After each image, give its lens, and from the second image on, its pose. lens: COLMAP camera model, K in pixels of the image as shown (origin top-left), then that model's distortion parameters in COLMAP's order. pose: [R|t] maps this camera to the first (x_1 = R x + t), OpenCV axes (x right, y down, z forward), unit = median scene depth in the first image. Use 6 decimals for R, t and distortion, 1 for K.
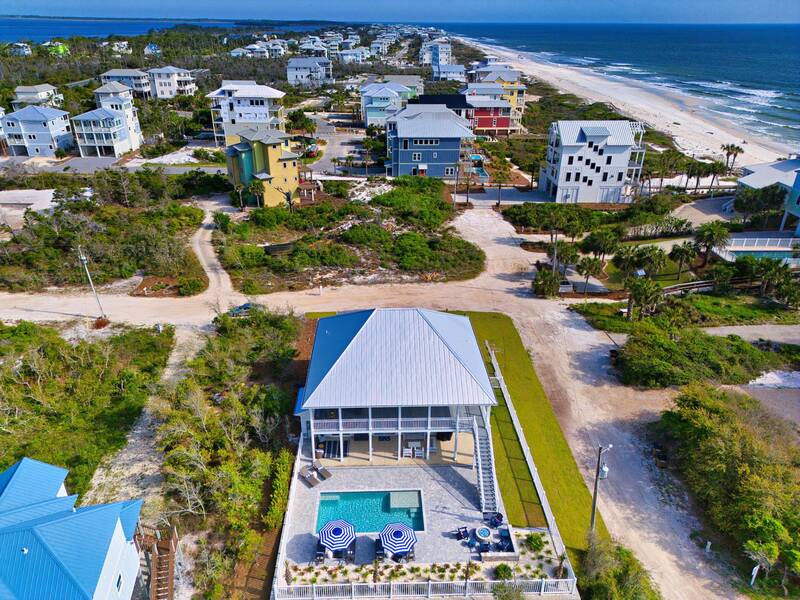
lens RADIAL K [[557.9, 0, 400.0], [0, 557.9, 300.0], [0, 0, 1]] dist [0.082788, -0.098369]
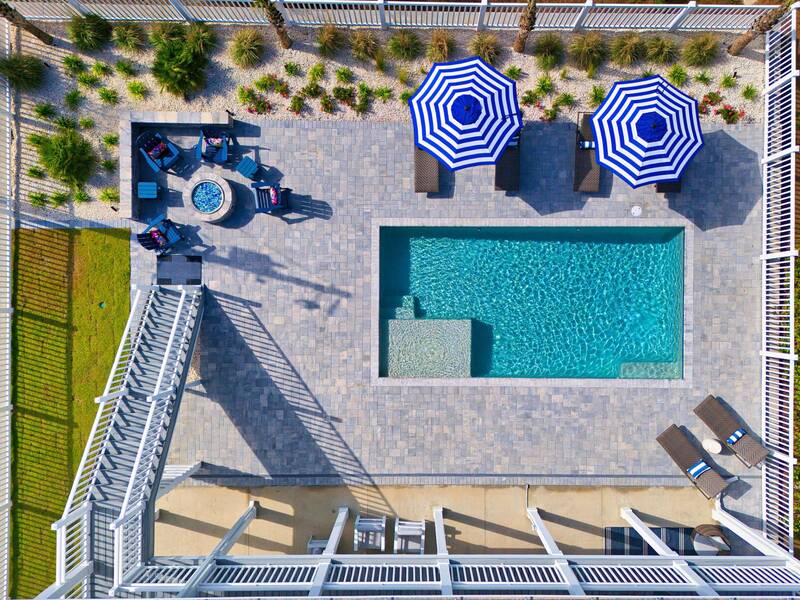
lens RADIAL K [[557.9, 0, 400.0], [0, 557.9, 300.0], [0, 0, 1]] dist [0.082788, -0.098369]
pose [[-0.998777, -0.040888, -0.027785, 0.018923], [-0.006894, -0.441353, 0.897307, 0.036061], [-0.048952, 0.896402, 0.440531, 0.436056]]
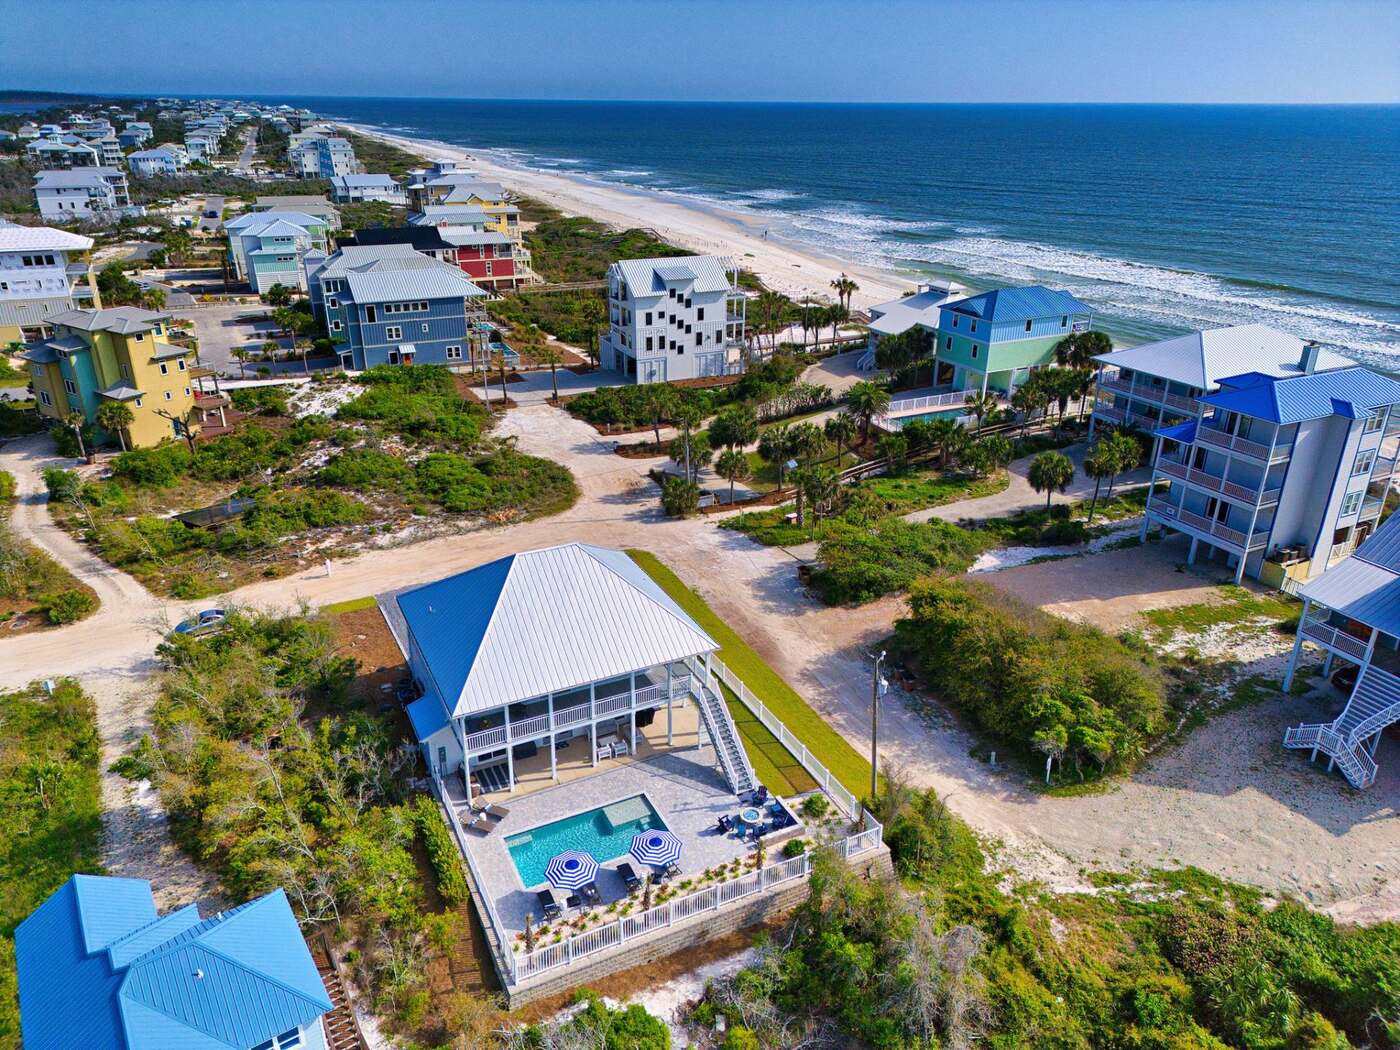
lens RADIAL K [[976.3, 0, 700.0], [0, 976.3, 525.0], [0, 0, 1]] dist [0.082788, -0.098369]
pose [[0.909460, -0.165568, 0.381404, -0.164803], [0.183477, 0.982965, -0.010797, 0.019733], [-0.373119, 0.079799, 0.924345, -0.094239]]
